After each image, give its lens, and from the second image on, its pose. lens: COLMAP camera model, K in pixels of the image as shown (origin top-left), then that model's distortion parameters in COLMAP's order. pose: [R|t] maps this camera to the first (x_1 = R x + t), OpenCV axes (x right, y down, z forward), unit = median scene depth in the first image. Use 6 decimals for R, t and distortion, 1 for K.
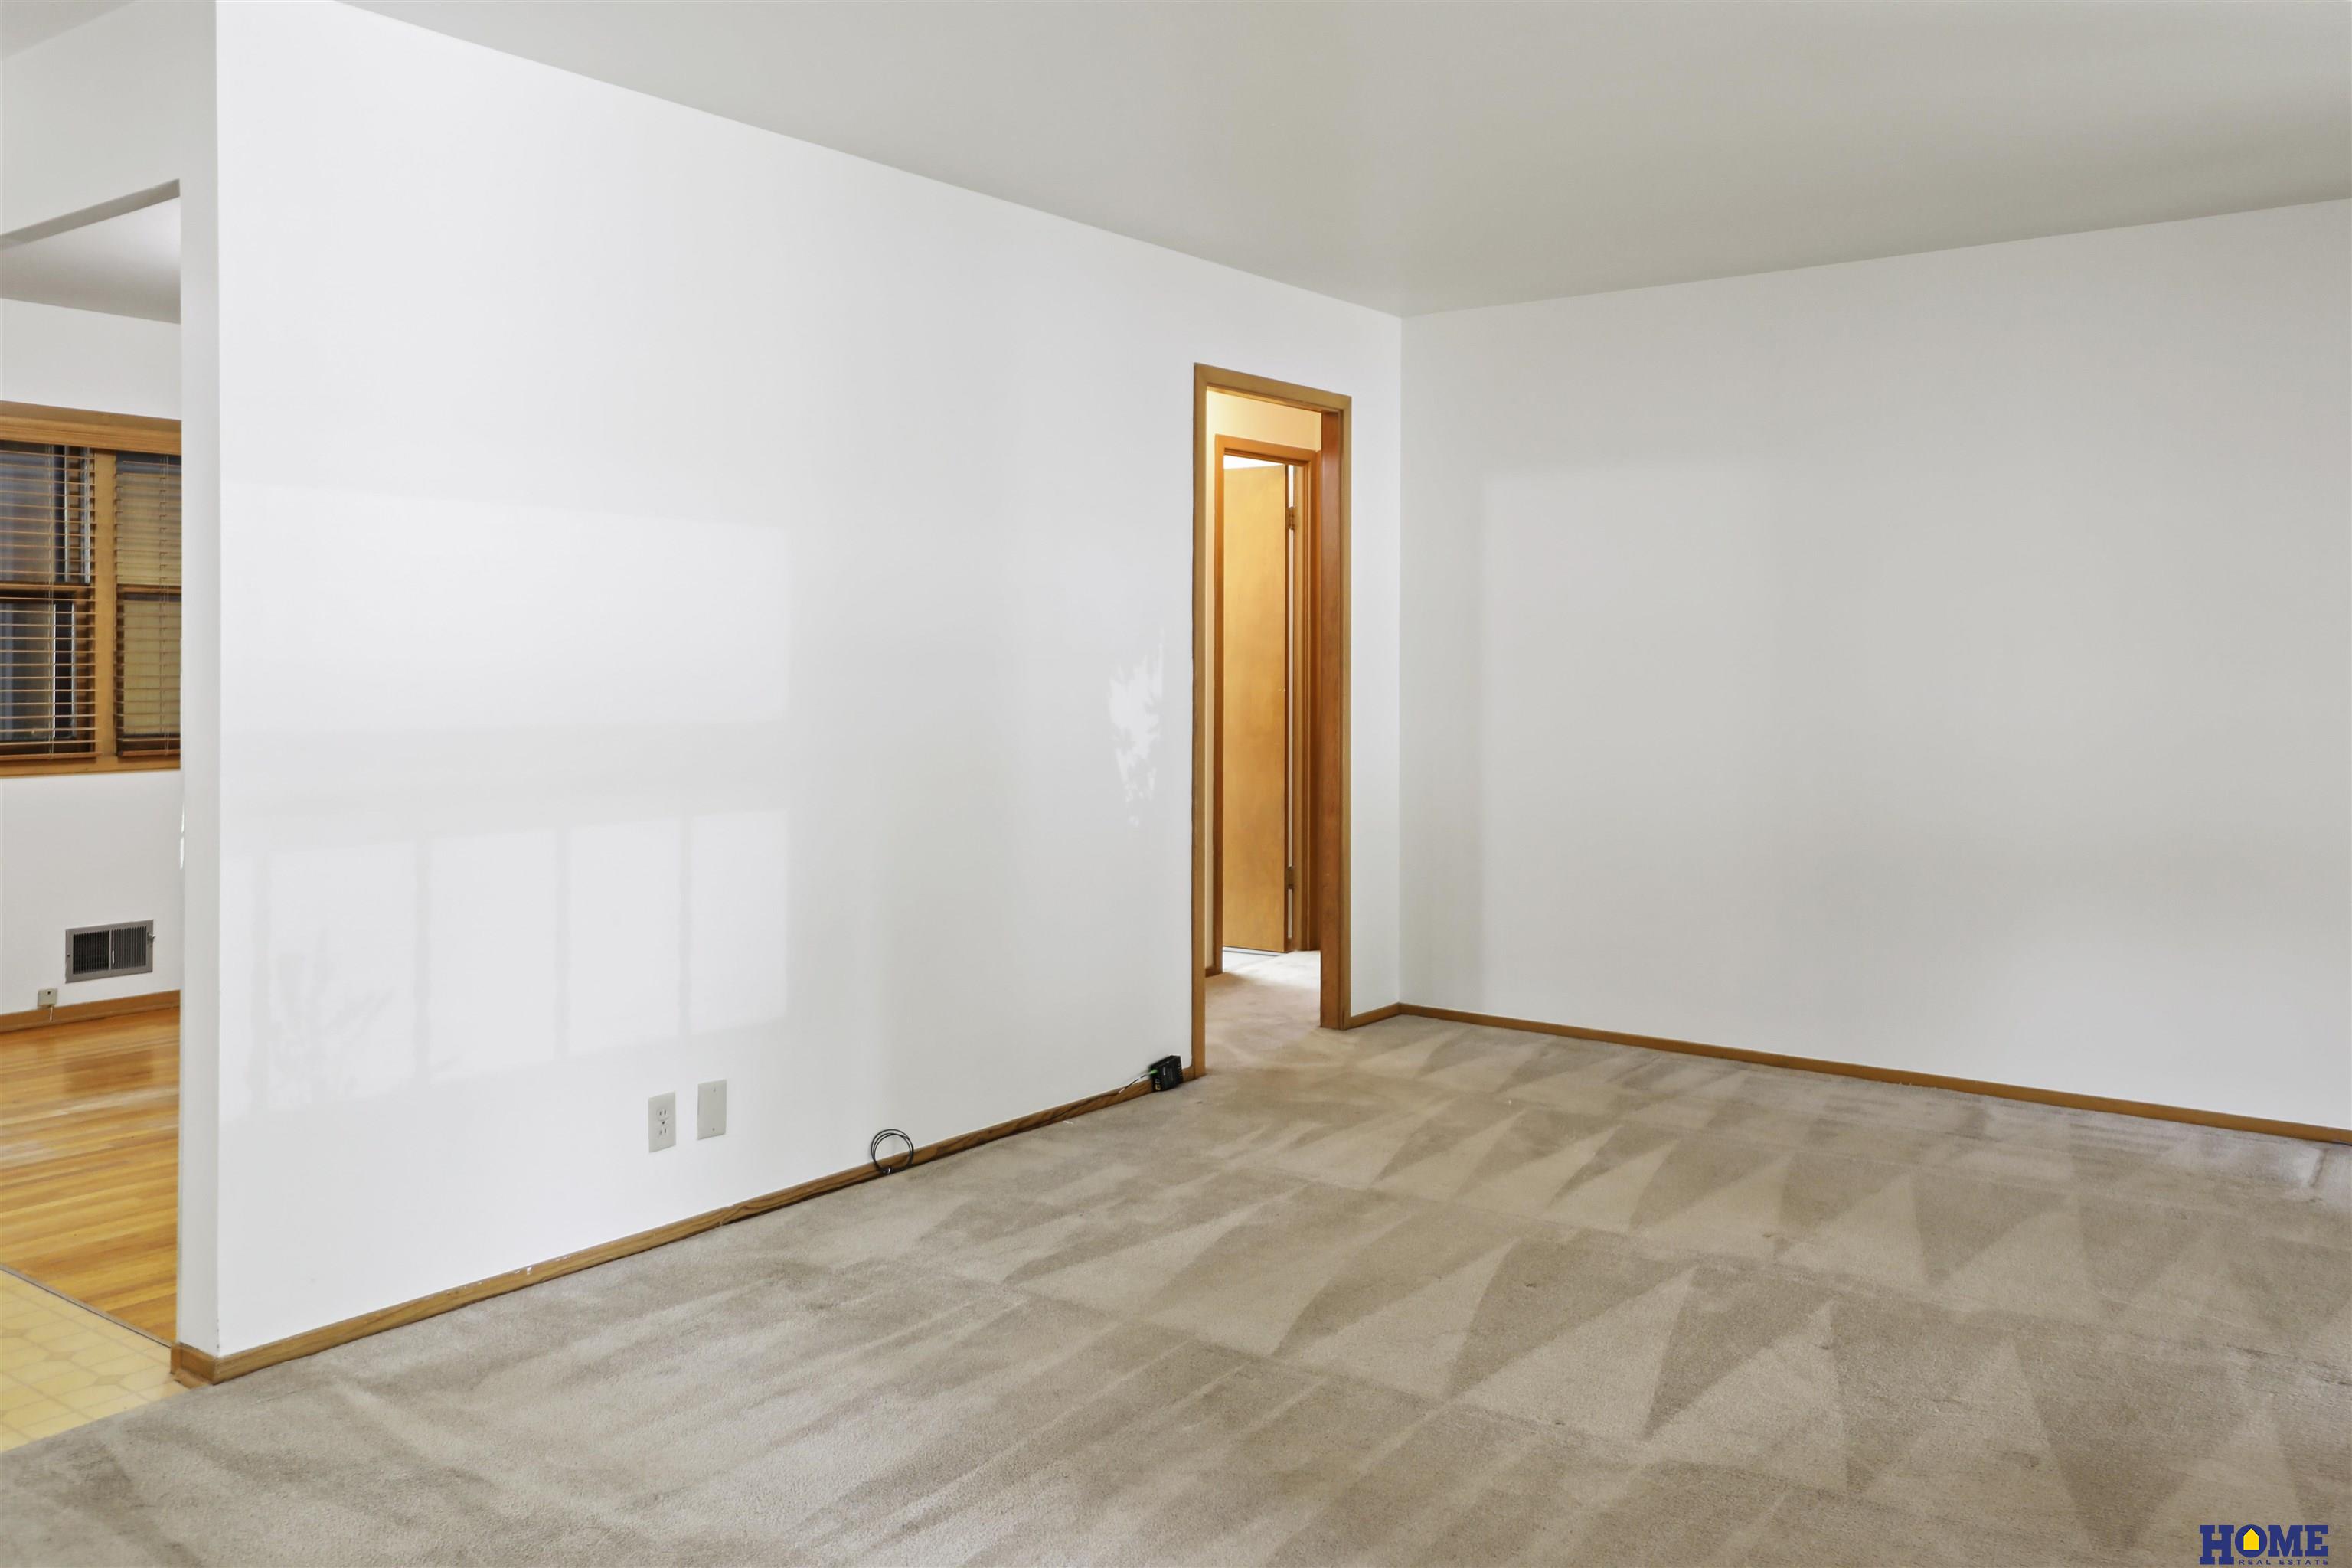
lens RADIAL K [[1856.0, 0, 1130.6], [0, 1856.0, 731.4], [0, 0, 1]] dist [0.013703, 0.003060]
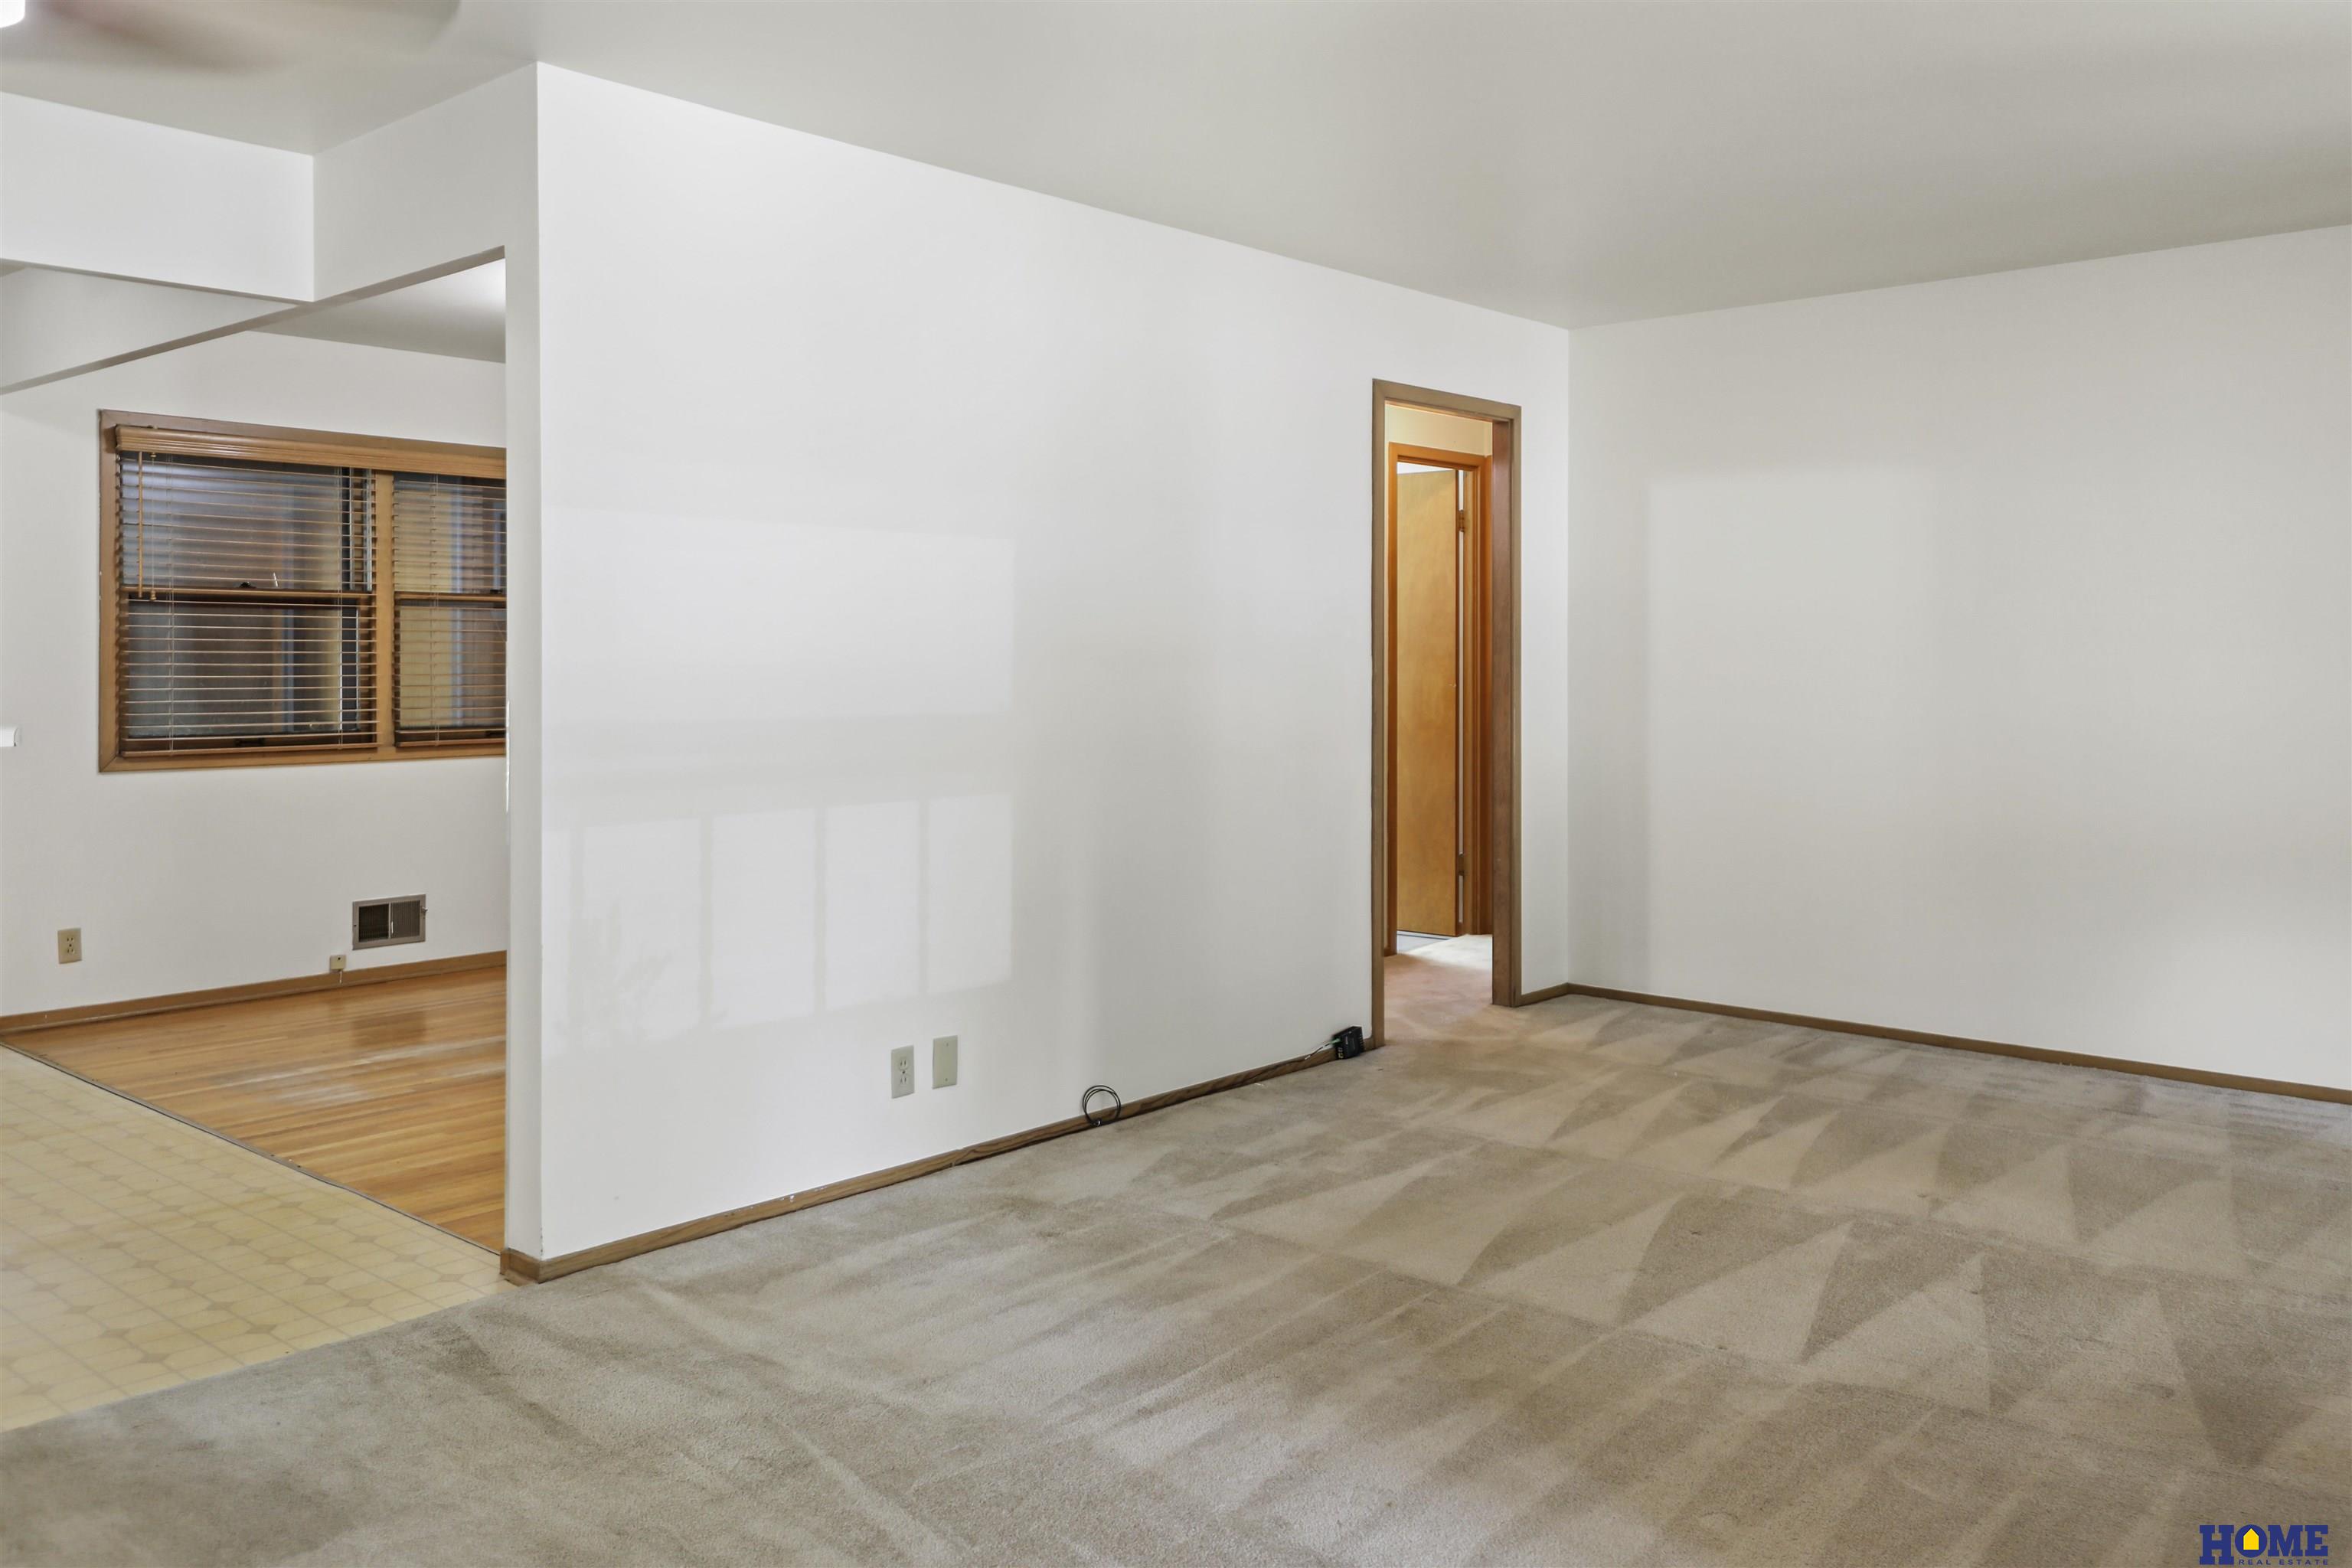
lens RADIAL K [[1856.0, 0, 1130.9], [0, 1856.0, 717.9], [0, 0, 1]] dist [0.013703, 0.003060]
pose [[0.996485, -0.000356, -0.083775, -0.020463], [-0.000024, 0.999990, -0.004536, 0.001930], [0.083776, 0.004522, 0.996474, -0.101770]]
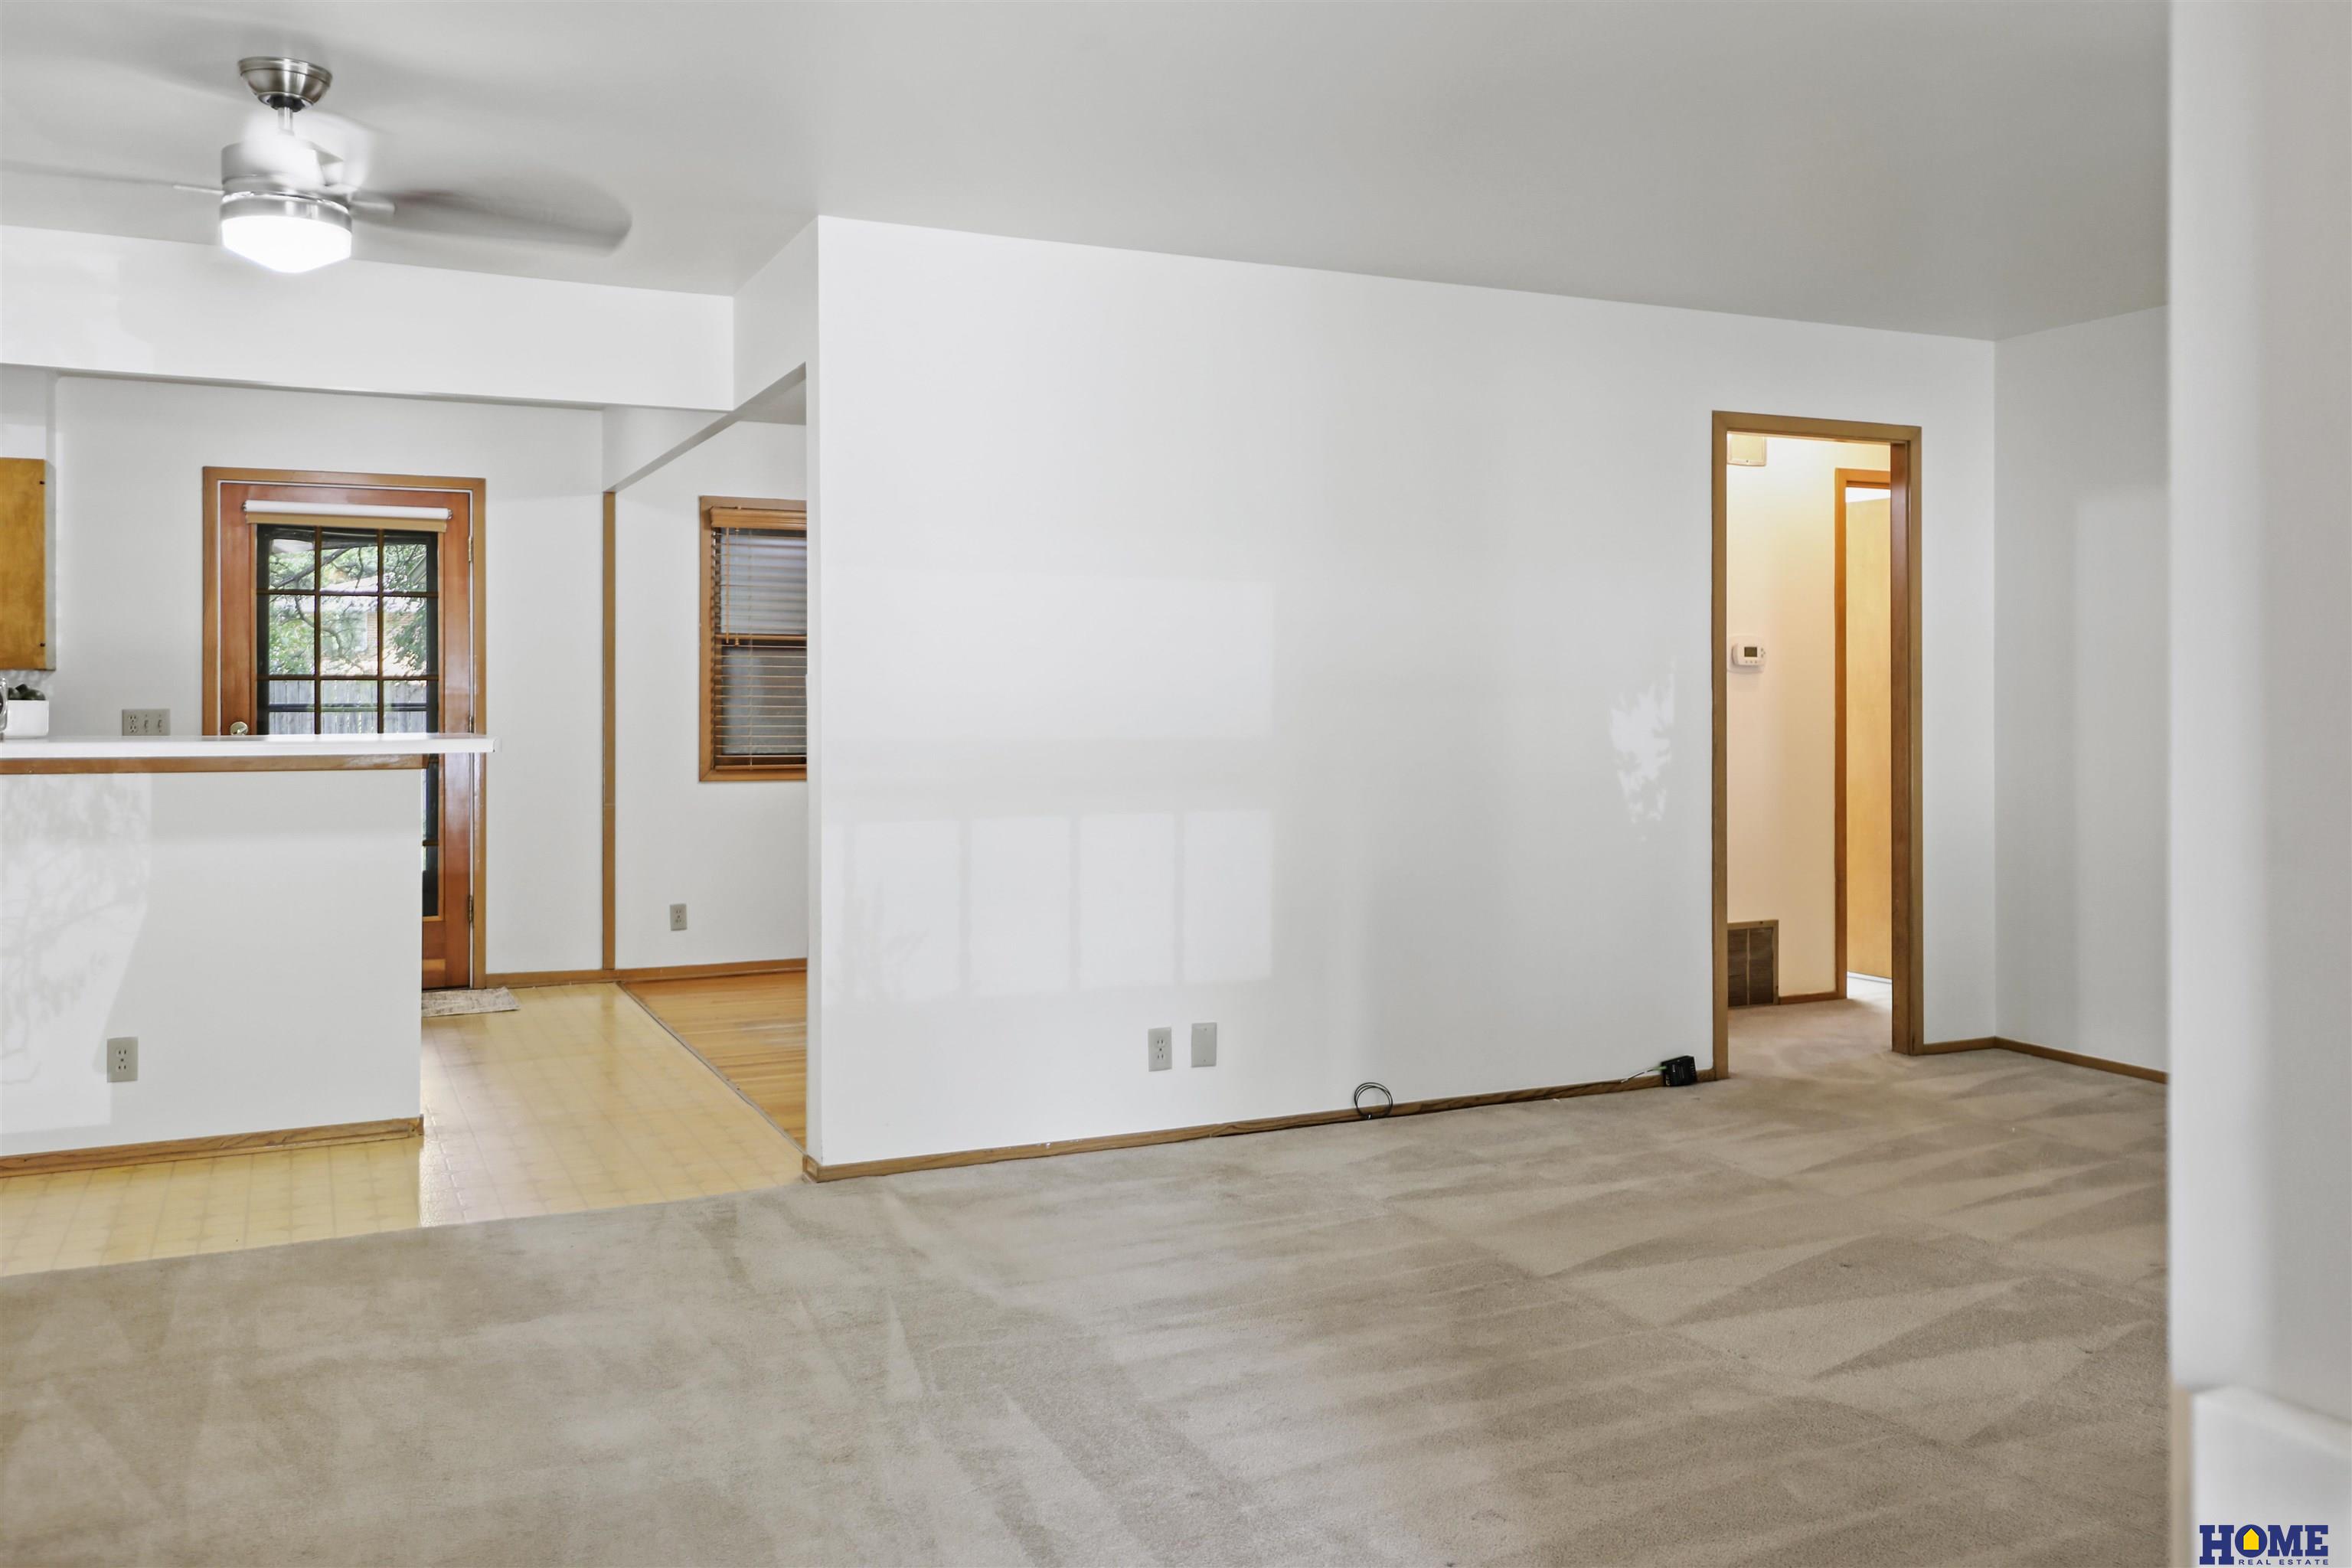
lens RADIAL K [[1856.0, 0, 1161.2], [0, 1856.0, 813.7], [0, 0, 1]] dist [0.013703, 0.003060]
pose [[0.879307, 0.026973, -0.475491, 0.344566], [-0.015917, 0.999502, 0.027265, 0.011813], [0.475990, -0.016406, 0.879298, -0.122756]]
